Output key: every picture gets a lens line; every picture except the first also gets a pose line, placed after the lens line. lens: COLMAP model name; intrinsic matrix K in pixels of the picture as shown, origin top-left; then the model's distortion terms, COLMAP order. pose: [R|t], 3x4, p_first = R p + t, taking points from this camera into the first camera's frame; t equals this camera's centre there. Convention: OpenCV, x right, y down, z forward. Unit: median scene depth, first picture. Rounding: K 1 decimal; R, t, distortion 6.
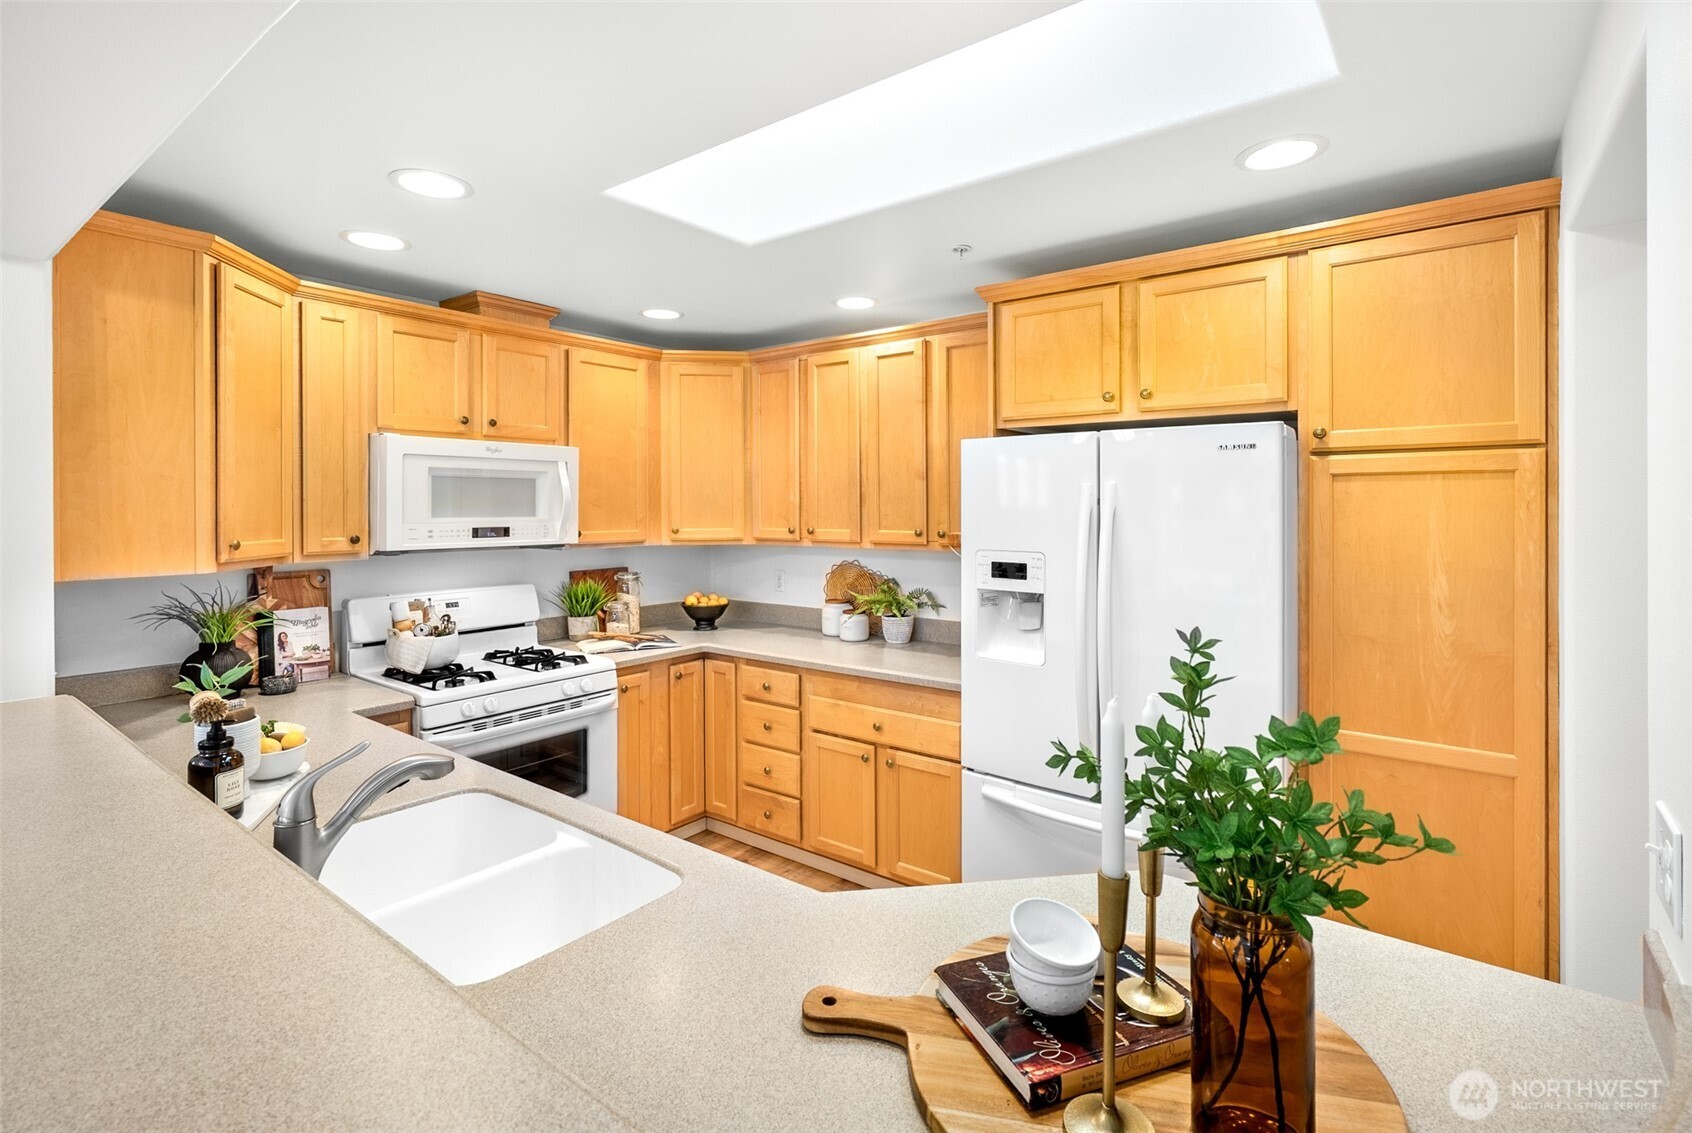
lens RADIAL K [[788.5, 0, 812.4], [0, 788.5, 504.1], [0, 0, 1]] dist [-0.000767, -0.000601]
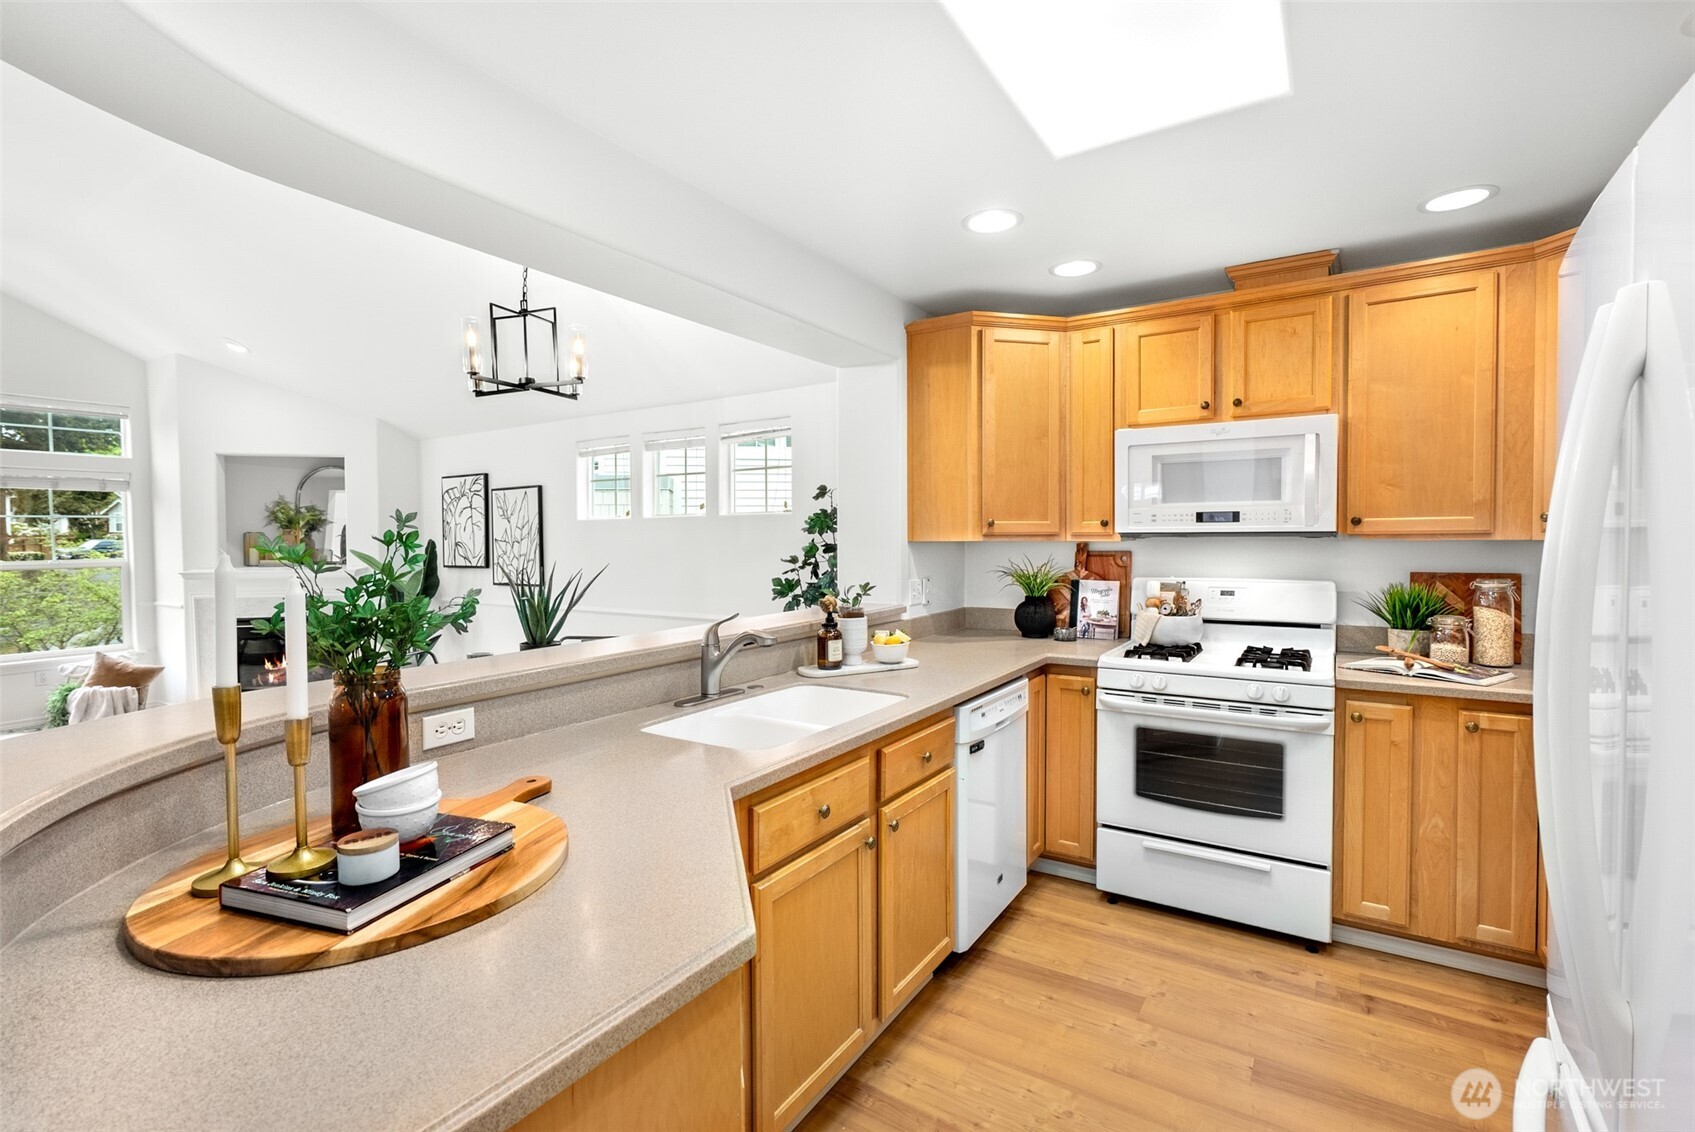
lens RADIAL K [[789.9, 0, 842.8], [0, 789.9, 556.4], [0, 0, 1]] dist [-0.000767, -0.000601]
pose [[0.104740, 0.026149, -0.994156, 0.519529], [0.004413, 0.999632, 0.026758, 0.057209], [0.994490, -0.007190, 0.104586, 0.446483]]
